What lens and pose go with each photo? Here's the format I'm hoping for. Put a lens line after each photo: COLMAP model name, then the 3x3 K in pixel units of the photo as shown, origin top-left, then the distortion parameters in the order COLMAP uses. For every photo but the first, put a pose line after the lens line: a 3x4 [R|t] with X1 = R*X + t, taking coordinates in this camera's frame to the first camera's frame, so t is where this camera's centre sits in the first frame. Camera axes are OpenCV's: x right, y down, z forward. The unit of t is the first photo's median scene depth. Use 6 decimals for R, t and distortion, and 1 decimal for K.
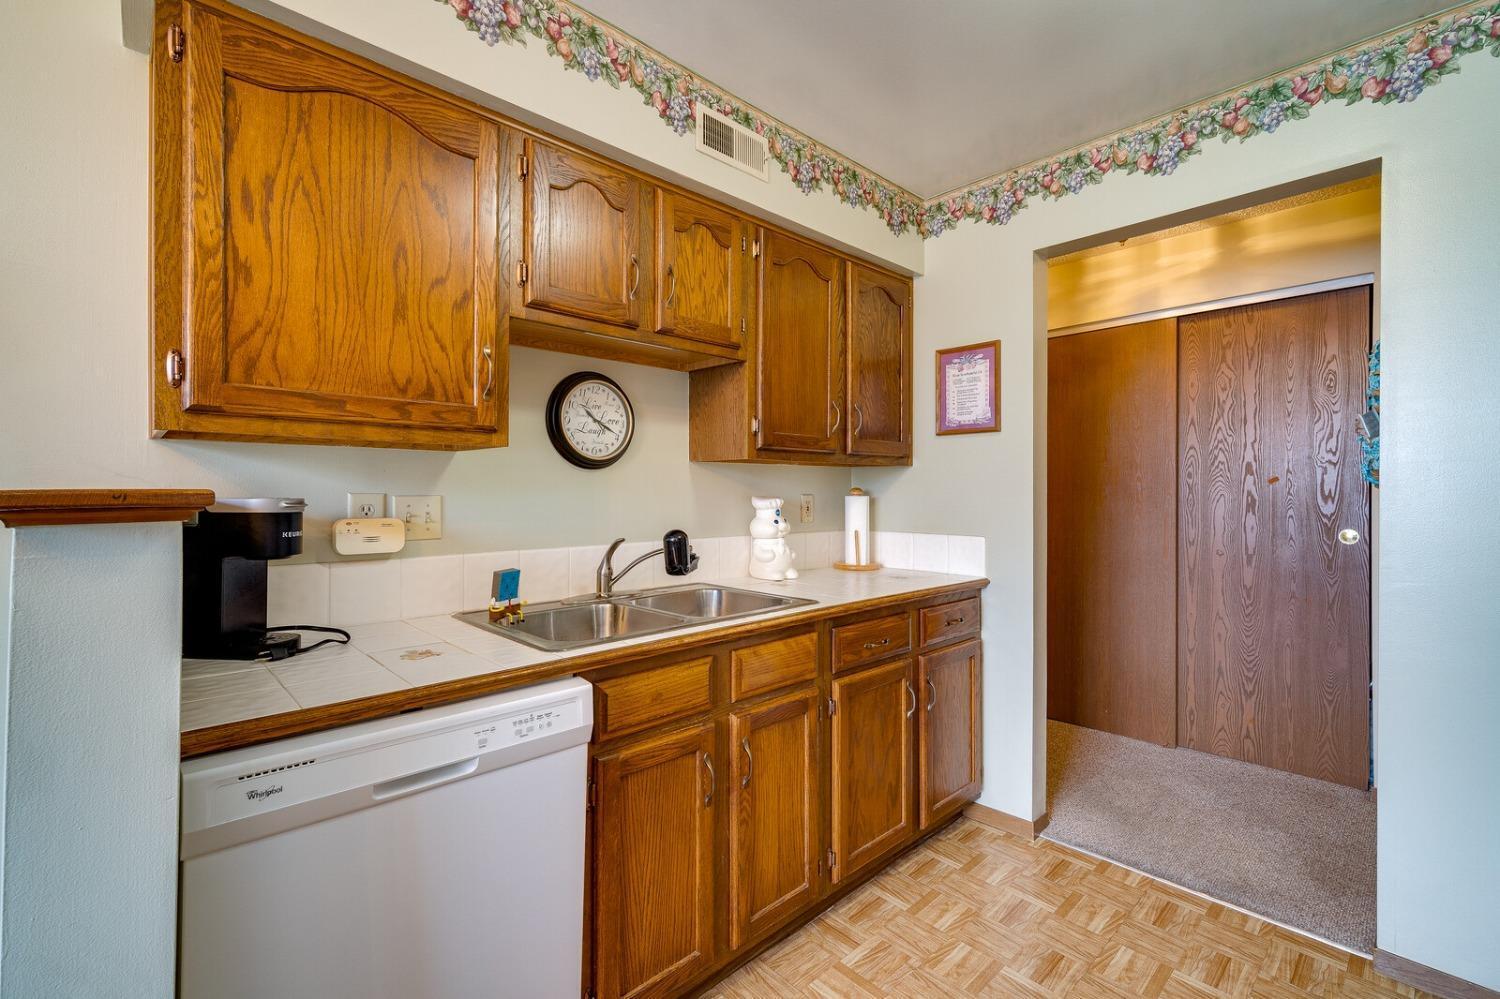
lens RADIAL K [[665.5, 0, 751.9], [0, 665.5, 487.8], [0, 0, 1]] dist [0.014609, -0.000109]
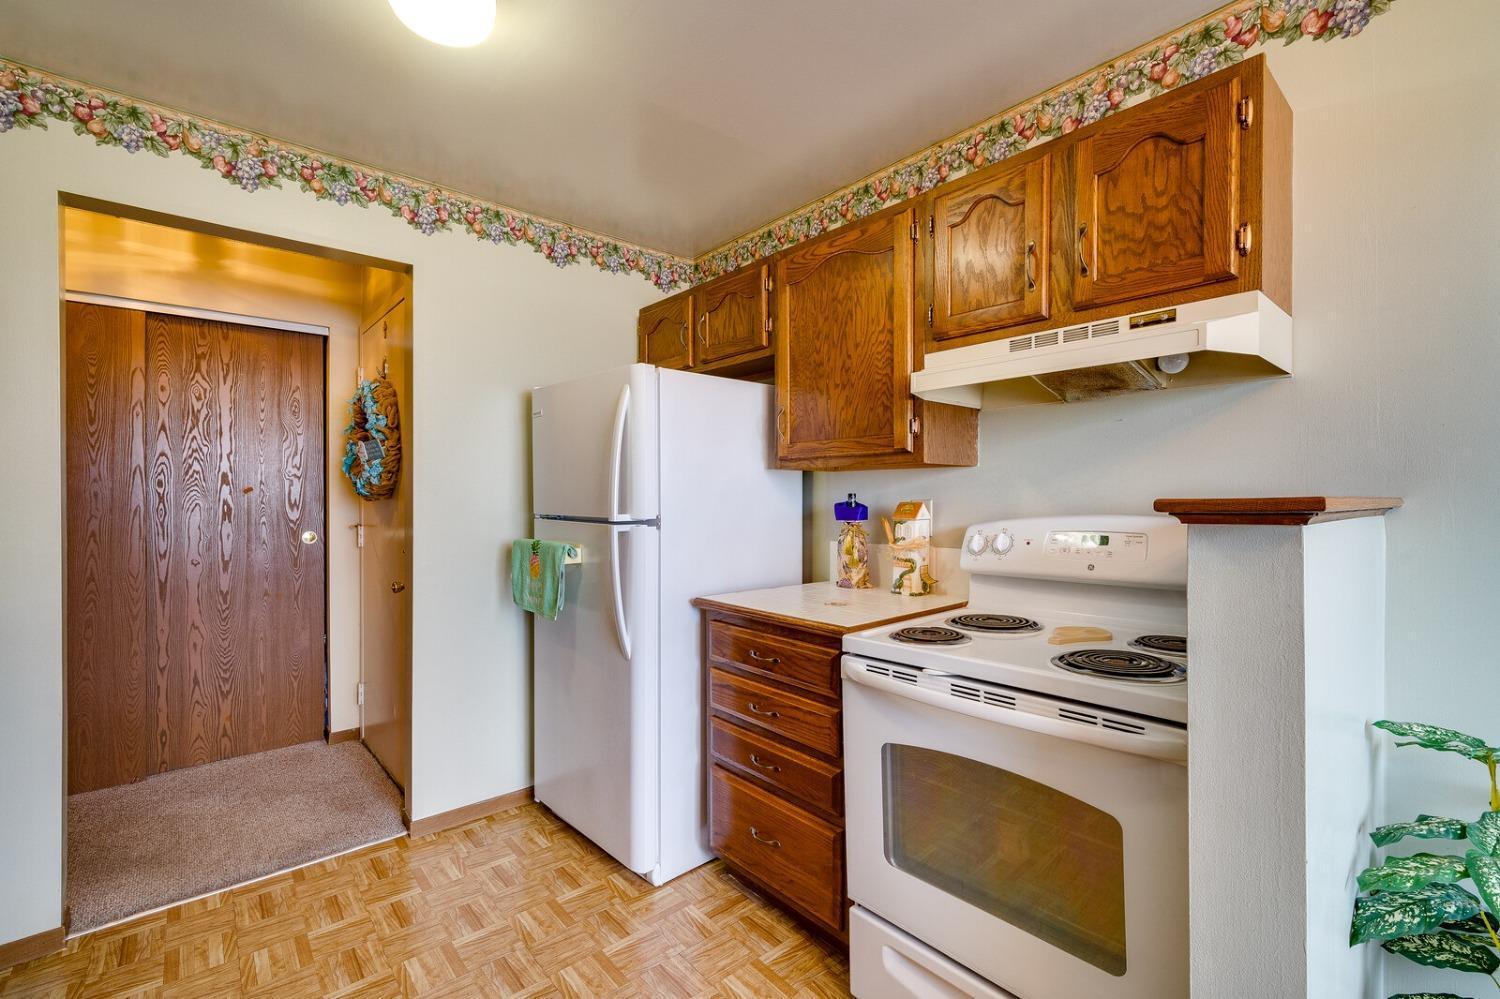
lens RADIAL K [[659.6, 0, 750.0], [0, 659.6, 499.5], [0, 0, 1]] dist [0.000435, 0.000091]
pose [[0.053747, -0.001251, 0.998554, -0.249850], [-0.003100, 0.999994, 0.001419, -0.000500], [-0.998550, -0.003172, 0.053743, 0.131973]]
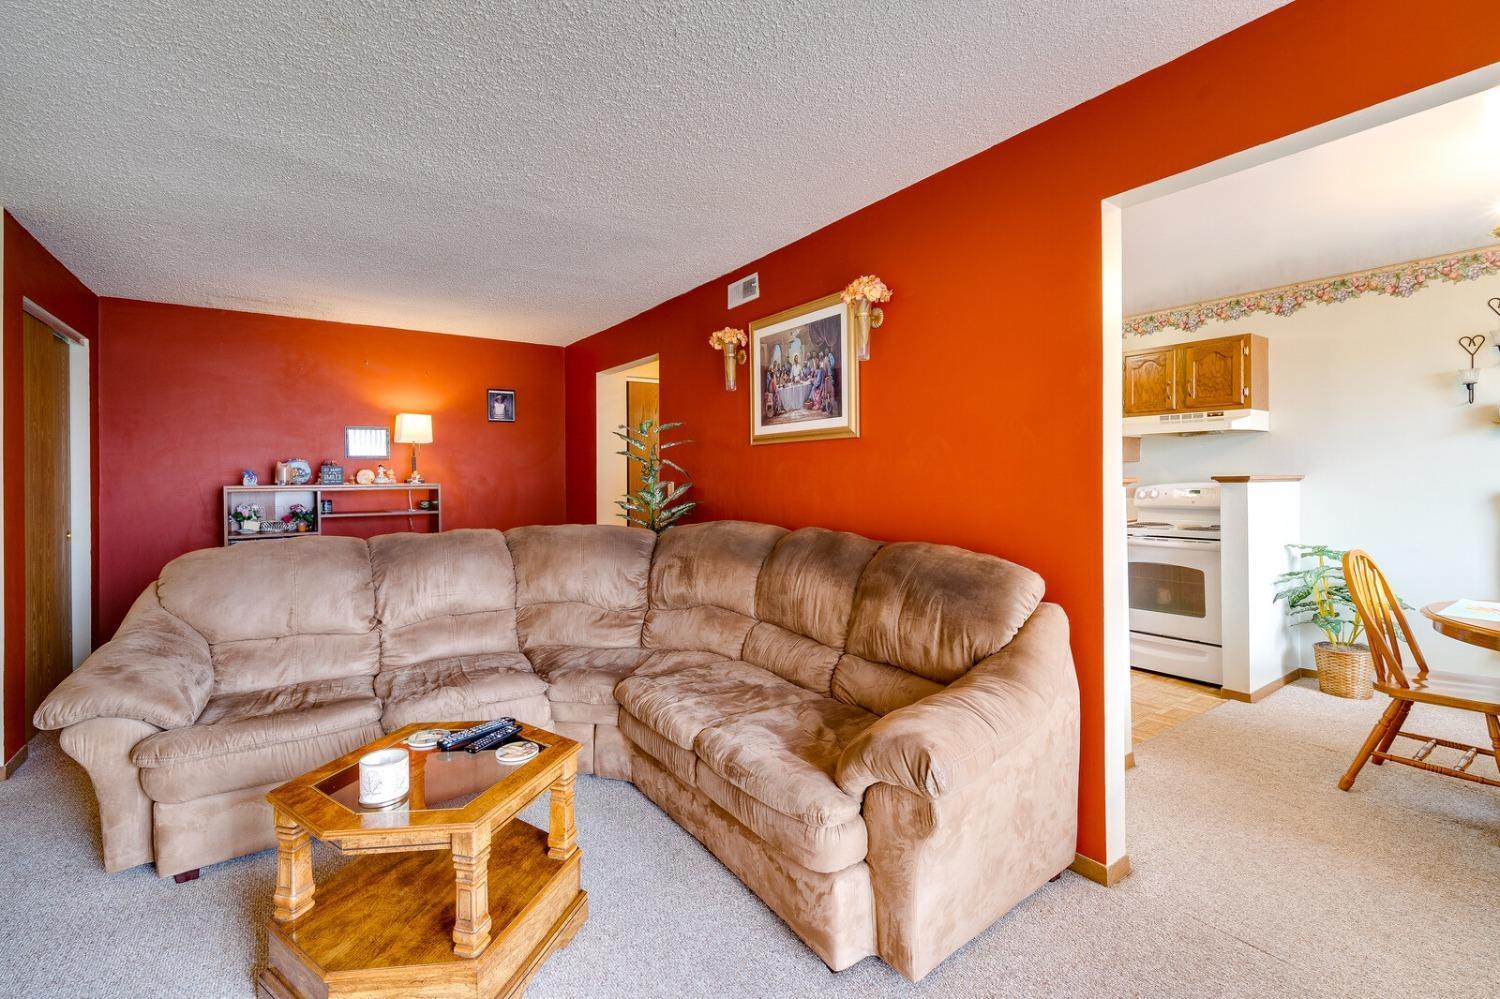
lens RADIAL K [[656.9, 0, 750.3], [0, 656.9, 476.4], [0, 0, 1]] dist [-0.002473, -0.000318]
pose [[0.162126, -0.001553, 0.986769, -0.651556], [0.001889, 0.999997, 0.001263, -0.001786], [-0.986768, 0.001659, 0.162128, 0.318380]]
